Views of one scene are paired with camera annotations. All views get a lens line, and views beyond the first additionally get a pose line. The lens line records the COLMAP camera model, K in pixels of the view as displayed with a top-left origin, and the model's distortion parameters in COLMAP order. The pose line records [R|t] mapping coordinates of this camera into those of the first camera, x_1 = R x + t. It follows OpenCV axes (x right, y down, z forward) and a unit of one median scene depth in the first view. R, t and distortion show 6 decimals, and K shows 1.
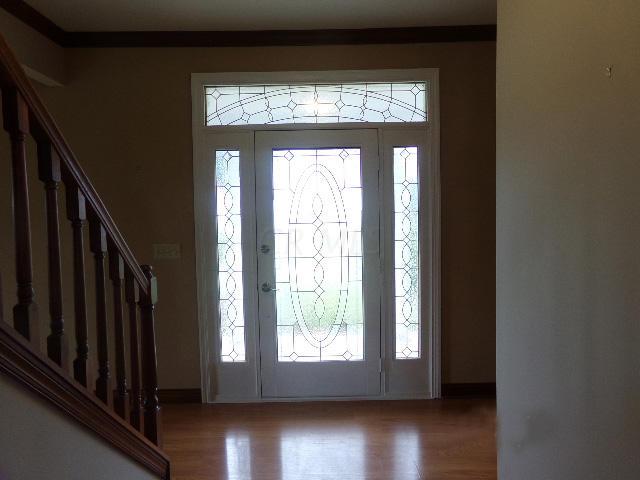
lens RADIAL K [[446.0, 0, 320.0], [0, 446.0, 240.0], [0, 0, 1]] dist [-0.056259, 0.001084]
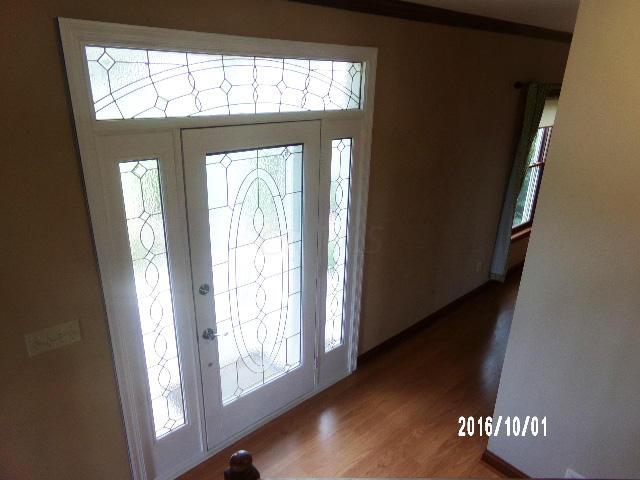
lens RADIAL K [[449.6, 0, 312.8], [0, 449.6, 242.6], [0, 0, 1]] dist [-0.042770, 0.120880]
pose [[0.727523, -0.216738, 0.650950, -0.465496], [0.009855, 0.951994, 0.305958, -0.283399], [-0.686013, -0.216176, 0.694733, 0.373725]]
